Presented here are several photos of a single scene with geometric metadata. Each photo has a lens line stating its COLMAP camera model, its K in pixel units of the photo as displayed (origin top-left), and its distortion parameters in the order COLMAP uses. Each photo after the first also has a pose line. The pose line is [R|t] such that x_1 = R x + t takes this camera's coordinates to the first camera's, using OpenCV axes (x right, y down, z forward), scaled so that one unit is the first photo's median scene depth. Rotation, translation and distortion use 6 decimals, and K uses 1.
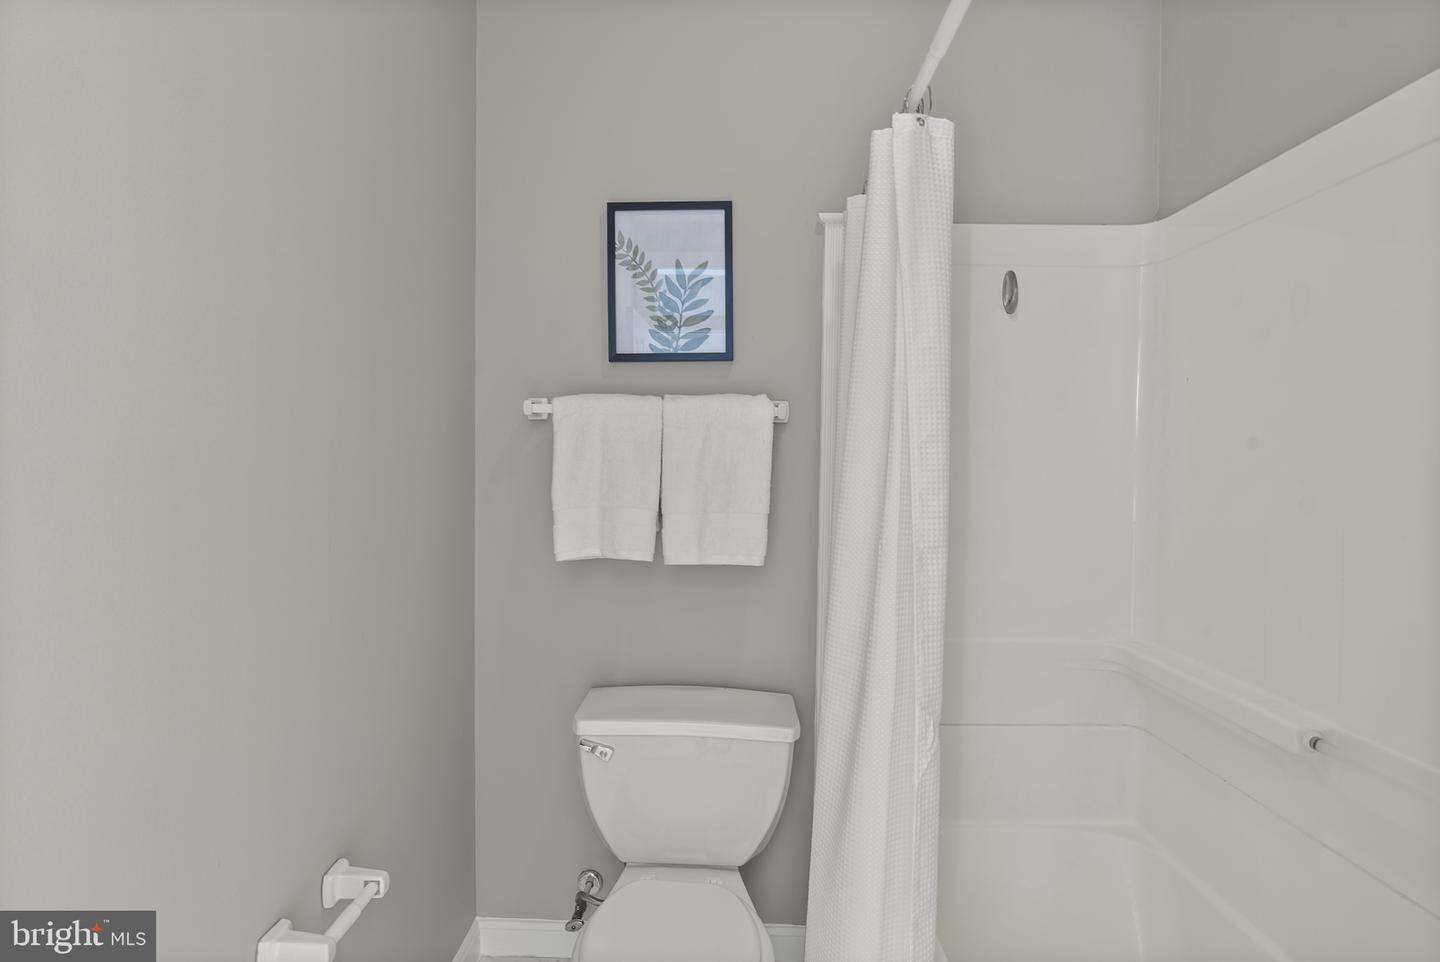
lens RADIAL K [[652.3, 0, 737.3], [0, 652.3, 467.4], [0, 0, 1]] dist [-0.008577, -0.000153]
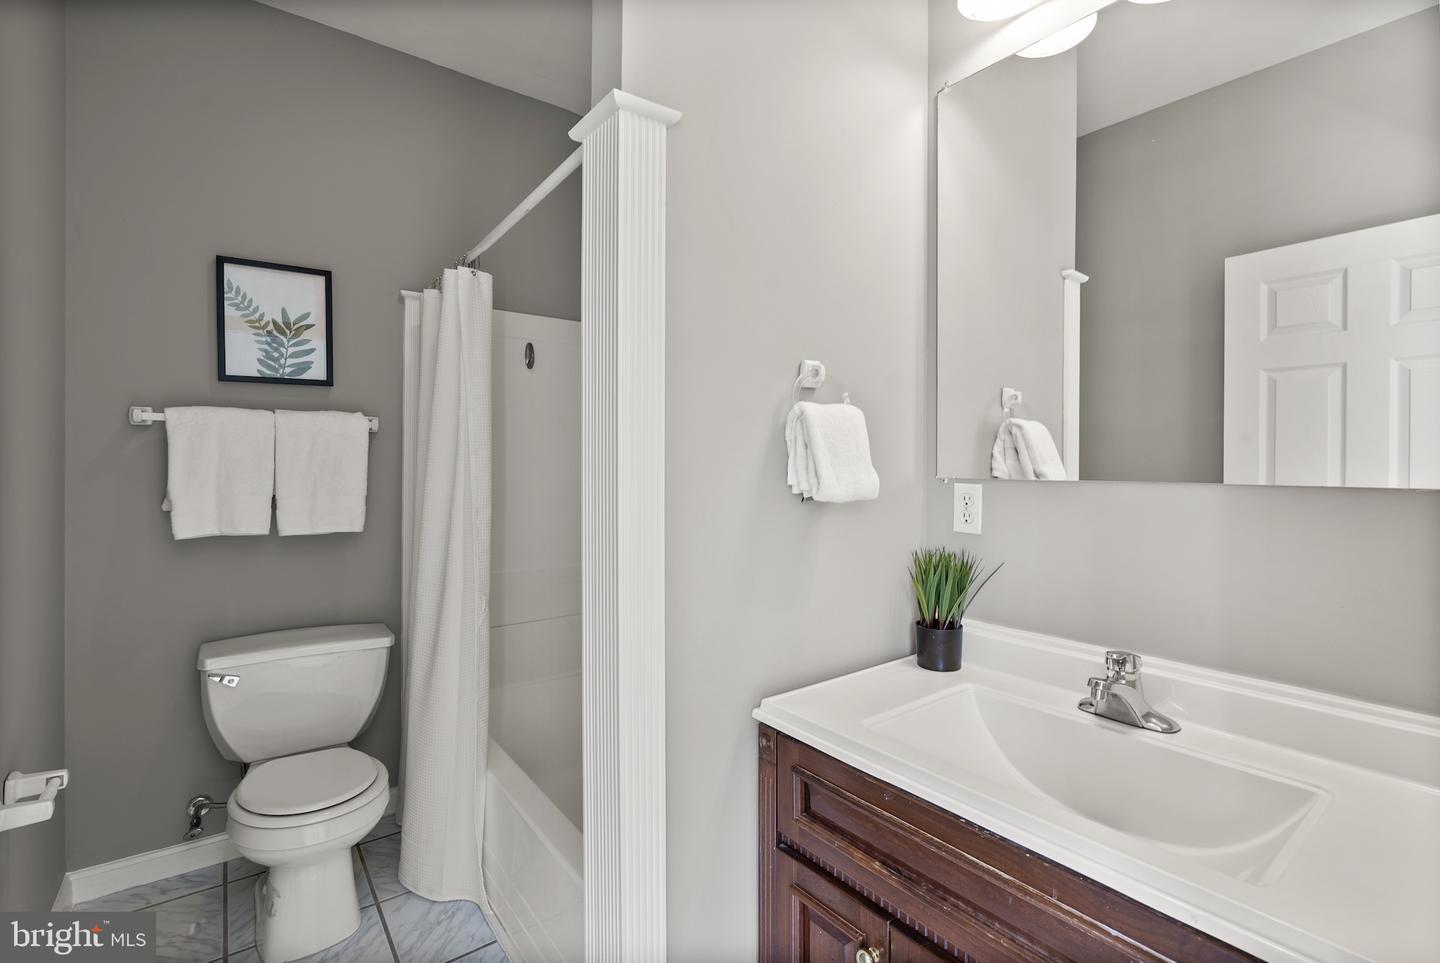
lens RADIAL K [[652.3, 0, 737.3], [0, 652.3, 467.9], [0, 0, 1]] dist [-0.008577, -0.000153]
pose [[0.787385, -0.012344, 0.616339, -0.184647], [0.009480, 0.999924, 0.007916, 0.005782], [-0.616389, -0.000390, 0.787442, -0.616878]]
